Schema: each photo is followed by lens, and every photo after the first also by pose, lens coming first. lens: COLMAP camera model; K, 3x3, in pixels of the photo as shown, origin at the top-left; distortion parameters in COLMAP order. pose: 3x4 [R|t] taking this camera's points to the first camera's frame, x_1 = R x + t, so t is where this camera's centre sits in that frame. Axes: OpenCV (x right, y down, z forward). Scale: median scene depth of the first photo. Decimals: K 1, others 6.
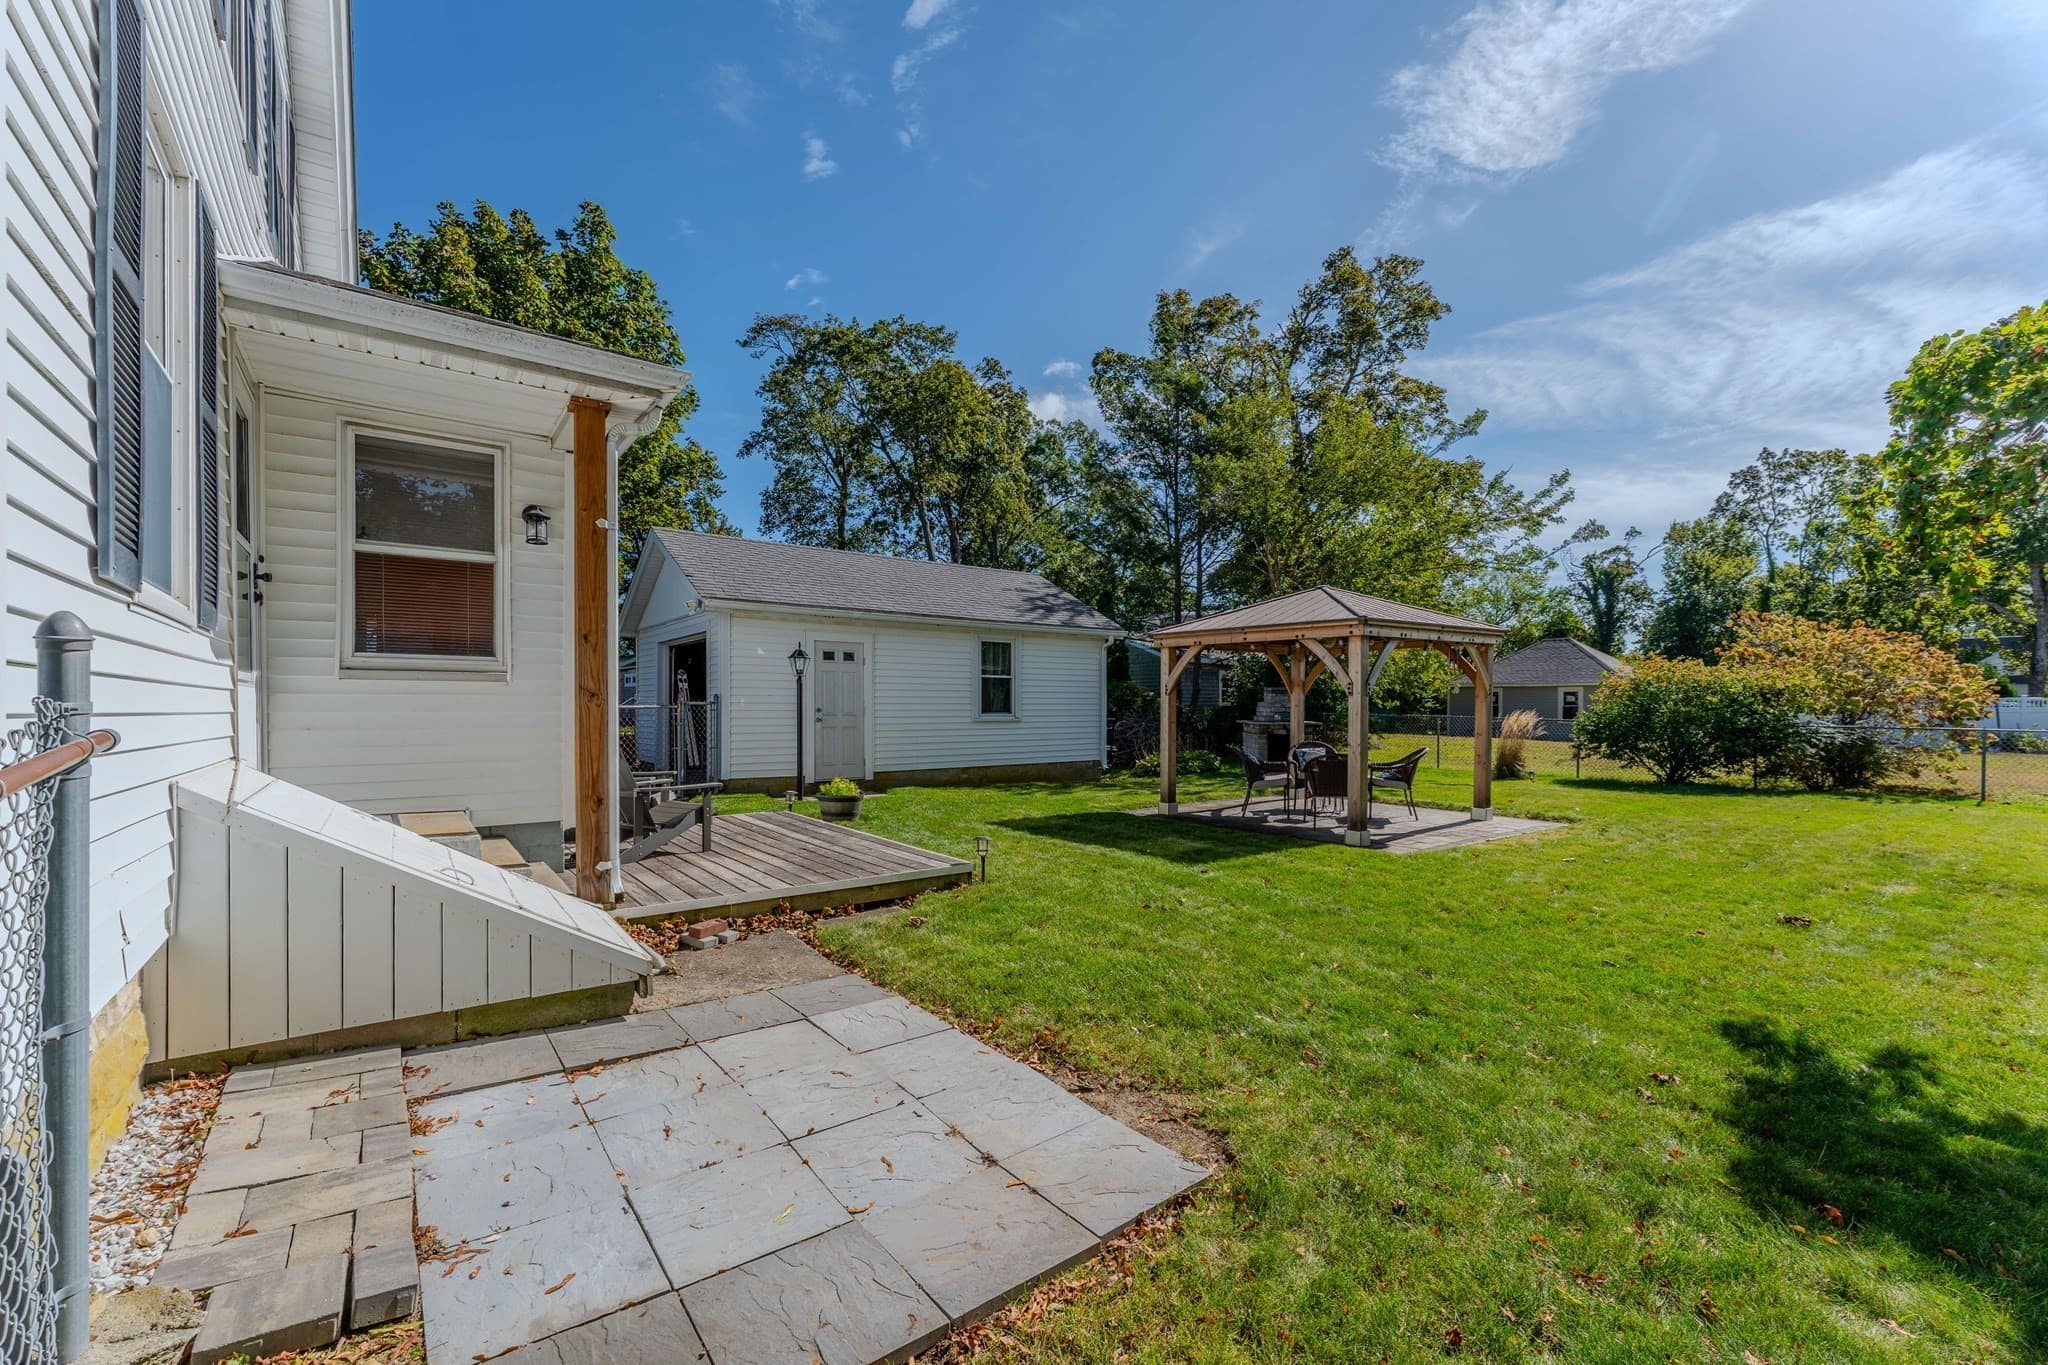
lens RADIAL K [[854.3, 0, 1058.6], [0, 854.3, 704.3], [0, 0, 1]] dist [-0.001130, -0.000027]
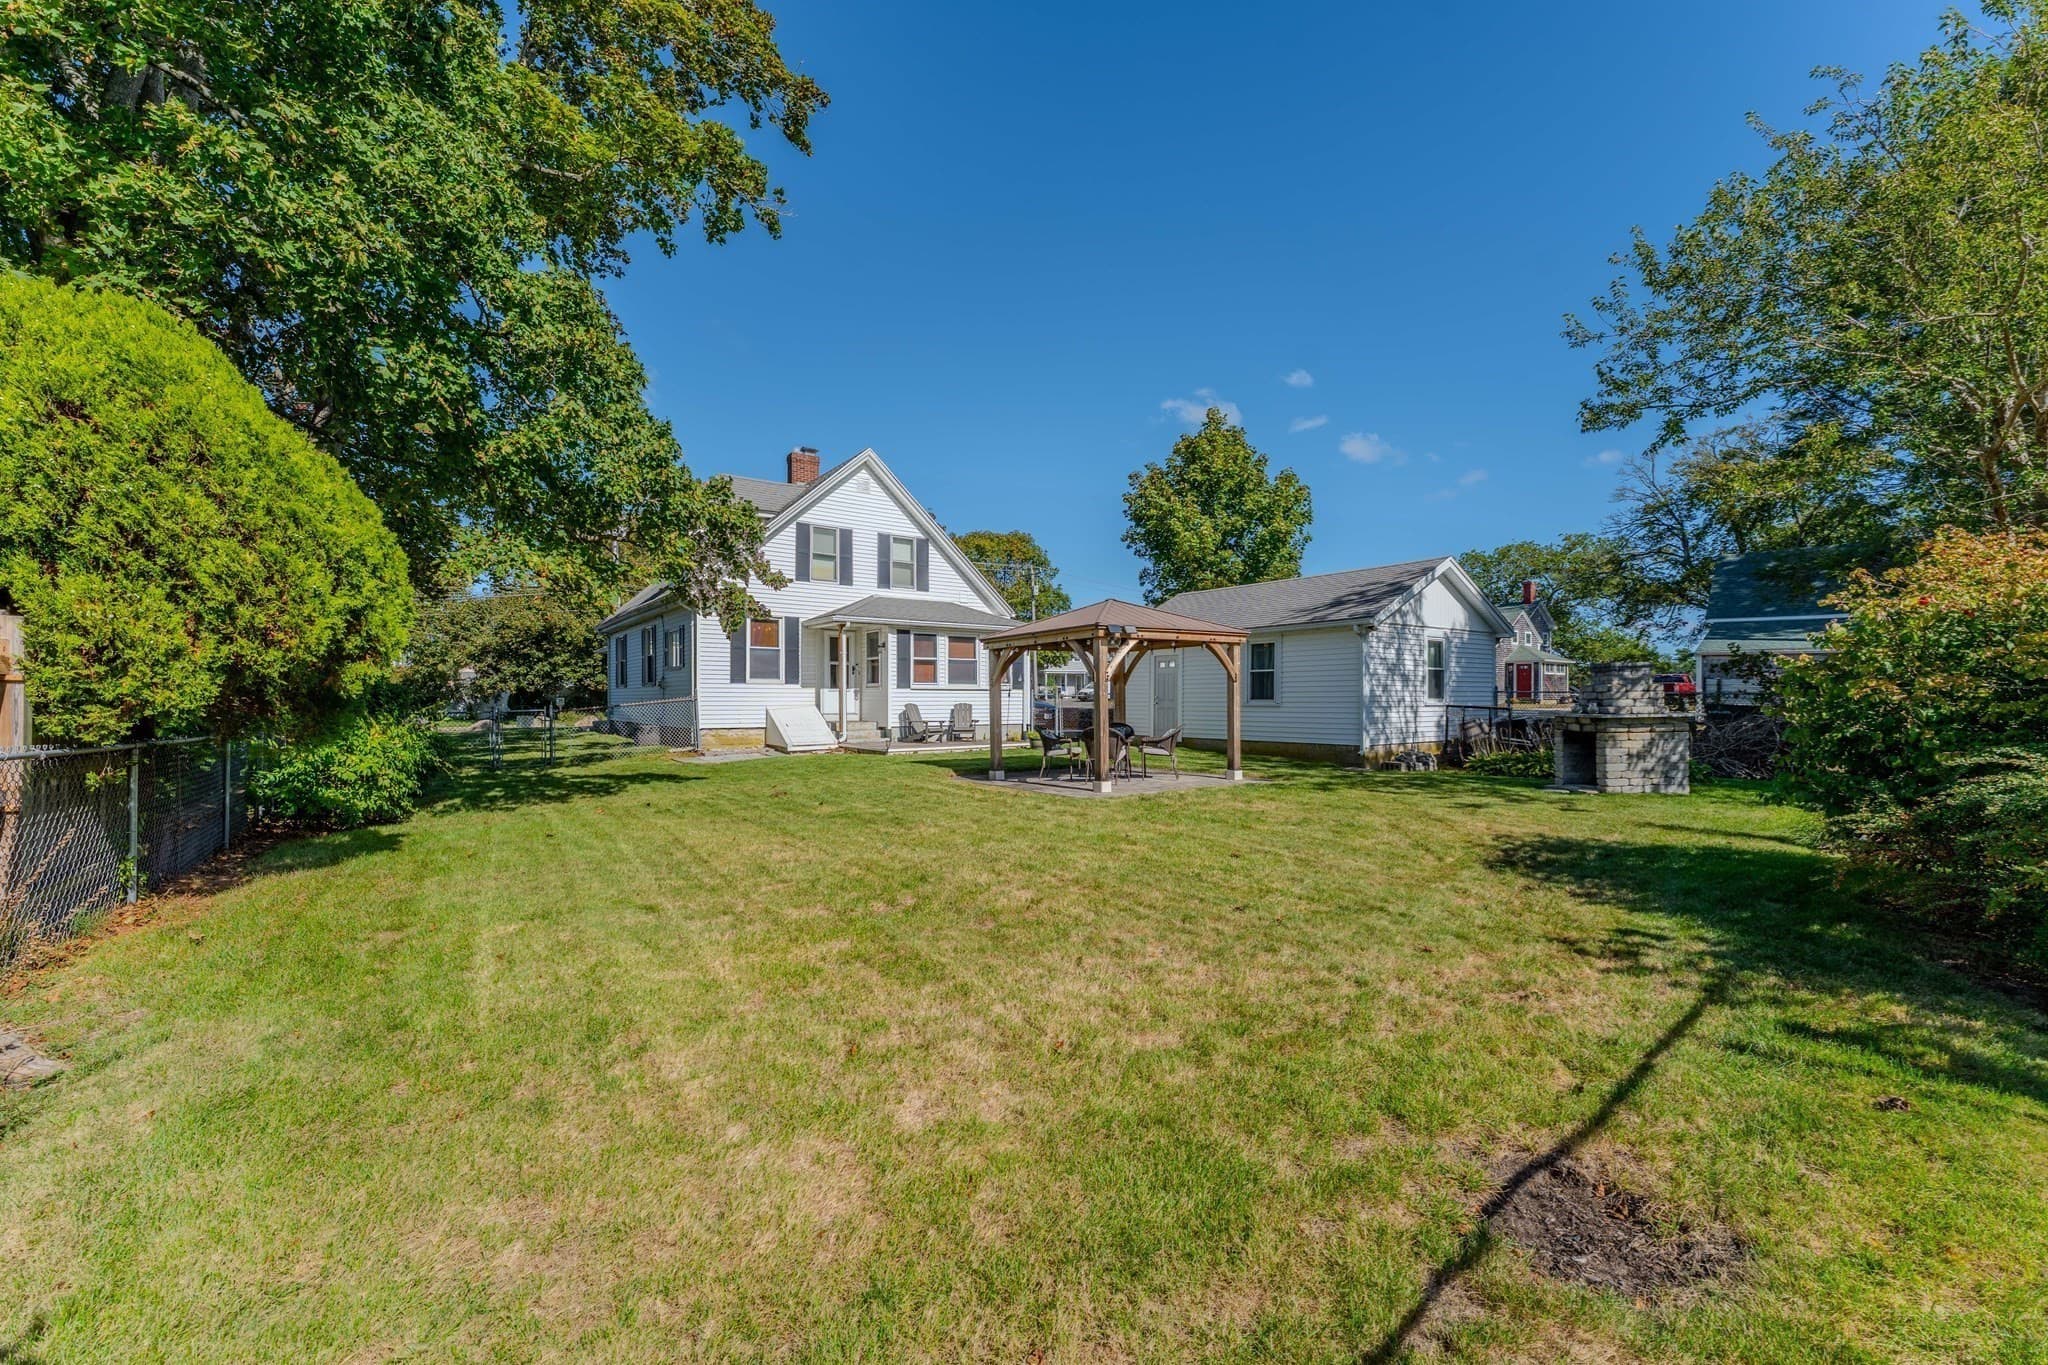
lens RADIAL K [[854.3, 0, 1058.6], [0, 854.3, 704.3], [0, 0, 1]] dist [-0.001130, -0.000027]
pose [[-0.015461, 0.009251, -0.999838, 6.820551], [0.000639, 0.999957, 0.009242, 0.011430], [0.999880, -0.000496, -0.015466, 3.953319]]
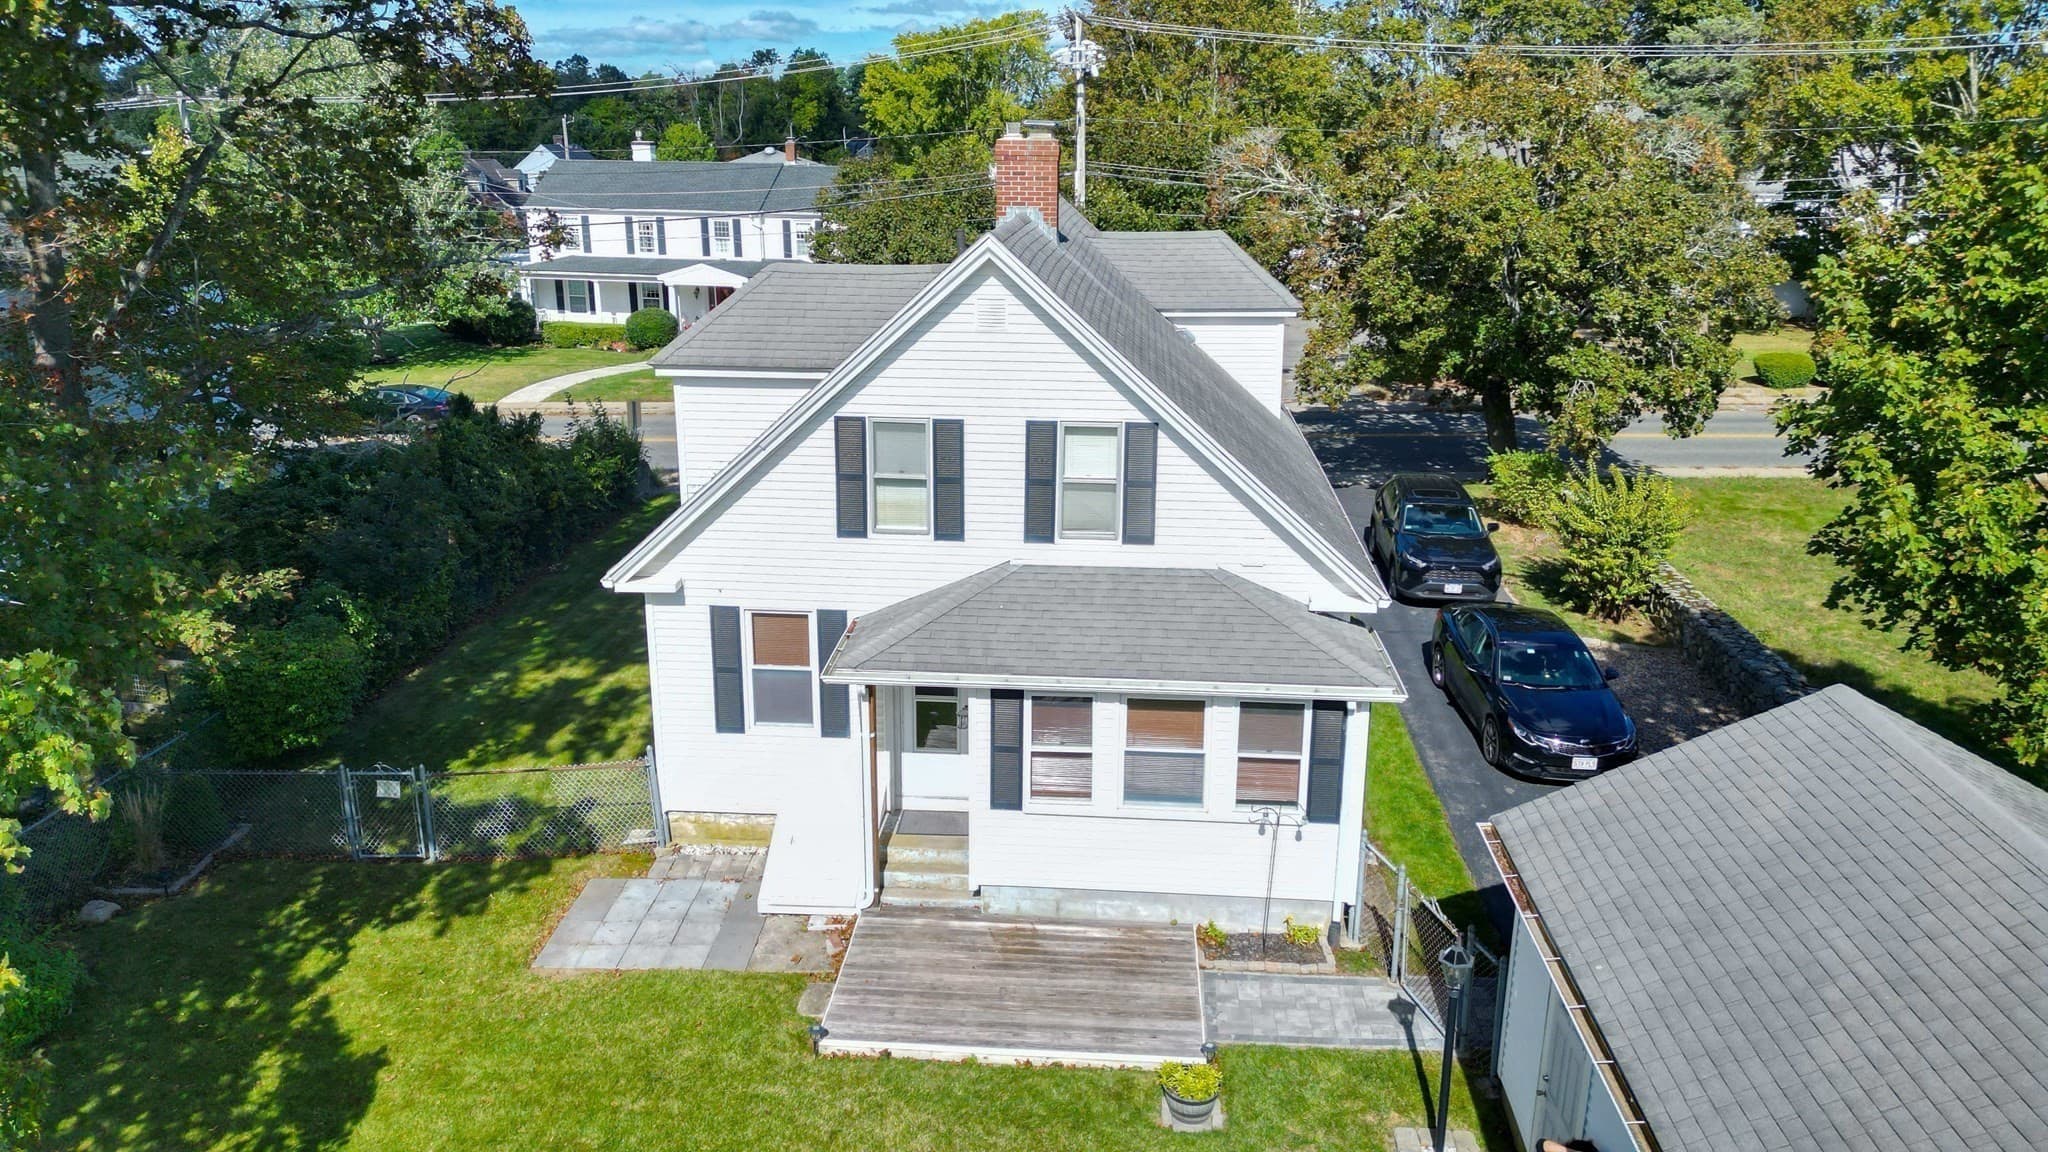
lens RADIAL K [[1435.7, 0, 1024.0], [0, 1435.7, 576.0], [0, 0, 1]] dist [0.084266, -0.065429]
pose [[-0.679708, 0.212821, -0.701929, 2.740828], [-0.004983, 0.955619, 0.294565, -2.858899], [0.733466, 0.203716, -0.648481, 6.214212]]
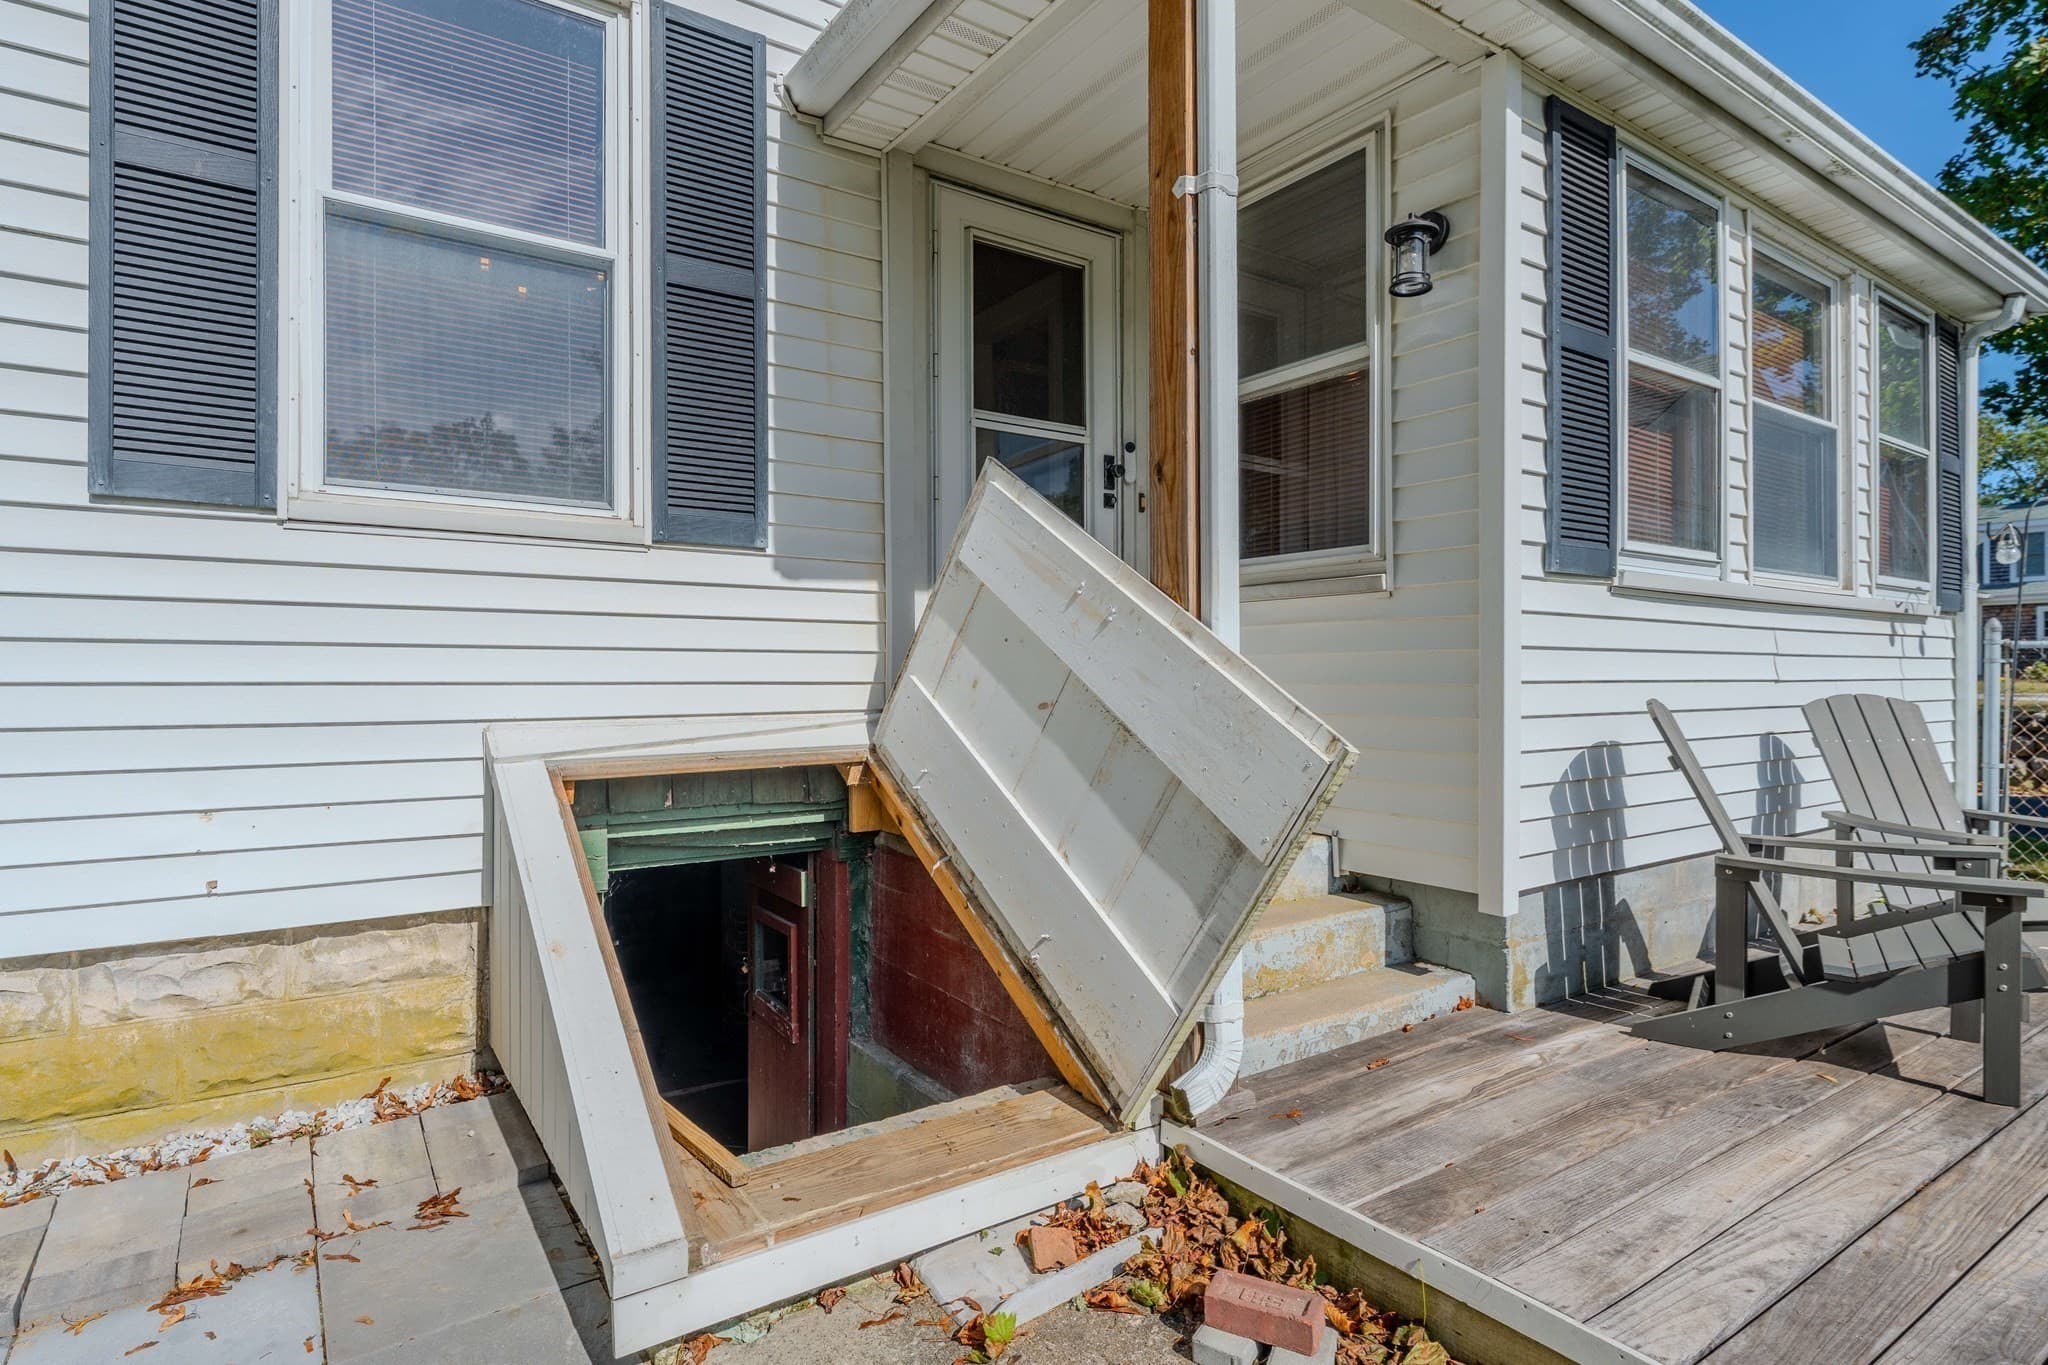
lens RADIAL K [[1068.3, 0, 1014.7], [0, 1068.3, 679.5], [0, 0, 1]] dist [0.000471, -0.000123]
pose [[-0.078494, 0.003975, -0.996907, -0.013428], [0.002815, 0.999989, 0.003765, 0.046196], [0.996911, -0.002510, -0.078504, 1.758122]]
